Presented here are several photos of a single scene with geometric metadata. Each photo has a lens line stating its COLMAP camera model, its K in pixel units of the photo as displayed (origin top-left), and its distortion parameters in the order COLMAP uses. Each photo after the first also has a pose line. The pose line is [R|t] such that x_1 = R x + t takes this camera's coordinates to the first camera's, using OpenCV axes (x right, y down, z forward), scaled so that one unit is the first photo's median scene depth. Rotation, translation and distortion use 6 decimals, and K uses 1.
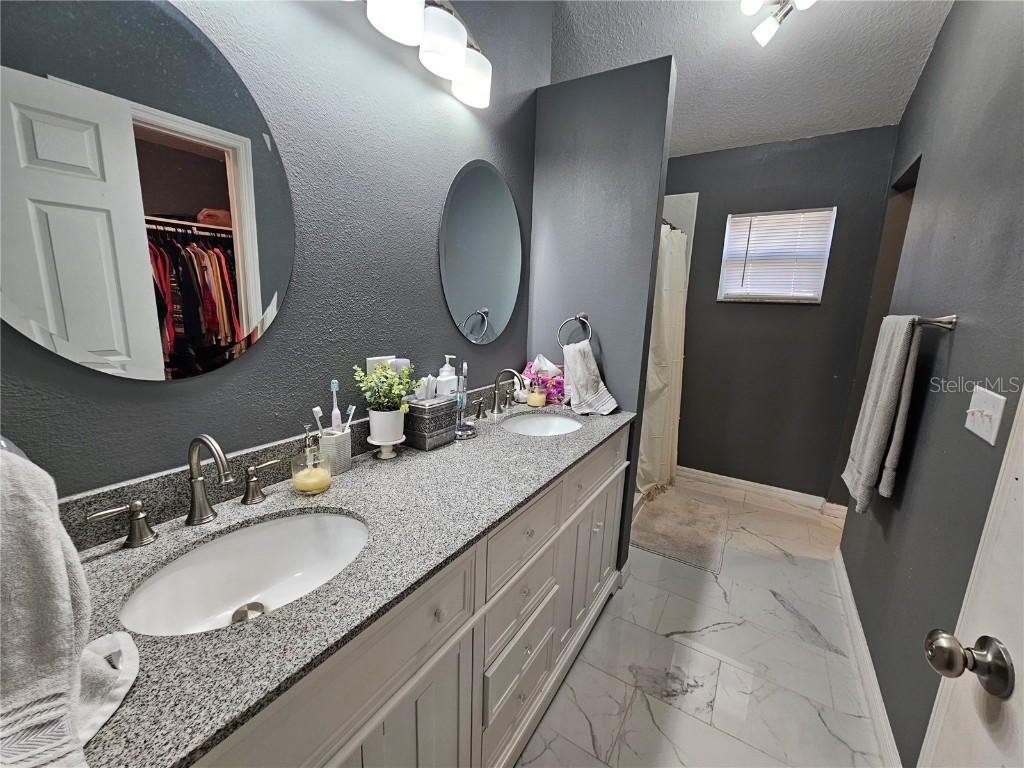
lens RADIAL K [[415.9, 0, 510.5], [0, 415.9, 386.8], [0, 0, 1]] dist [0.001647, -0.001385]
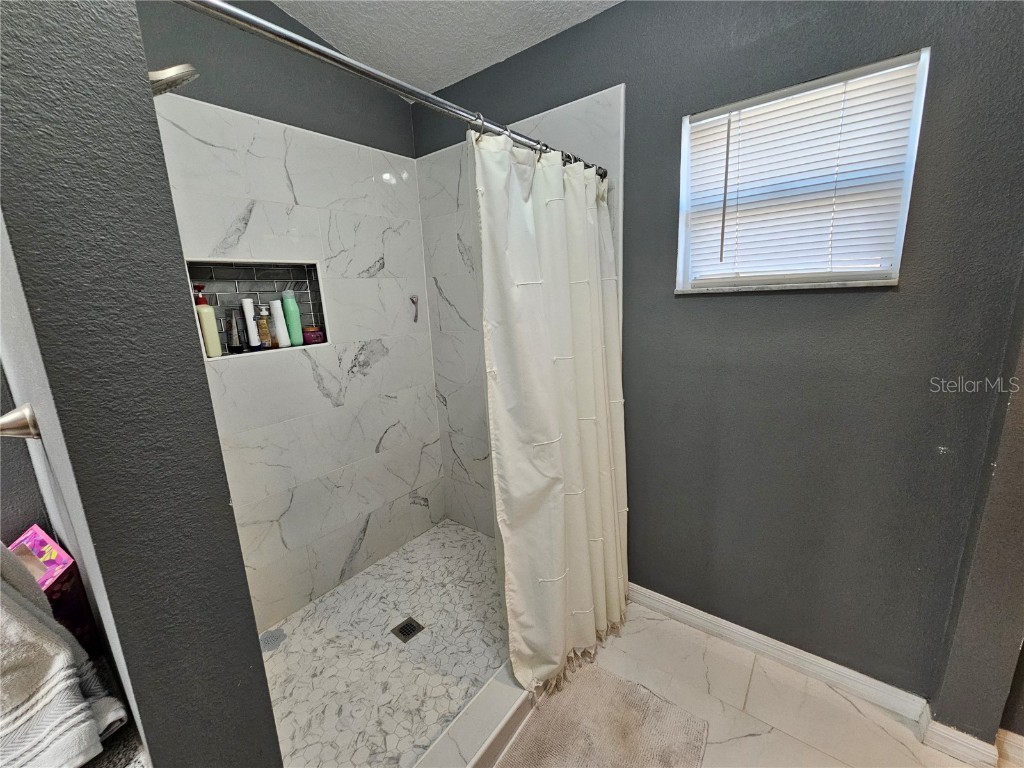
lens RADIAL K [[415.9, 0, 510.5], [0, 415.9, 386.8], [0, 0, 1]] dist [0.001647, -0.001385]
pose [[0.992510, -0.053449, -0.109851, 0.364061], [0.054893, 0.998441, 0.010153, -0.114142], [0.109137, -0.016107, 0.993896, 0.492716]]
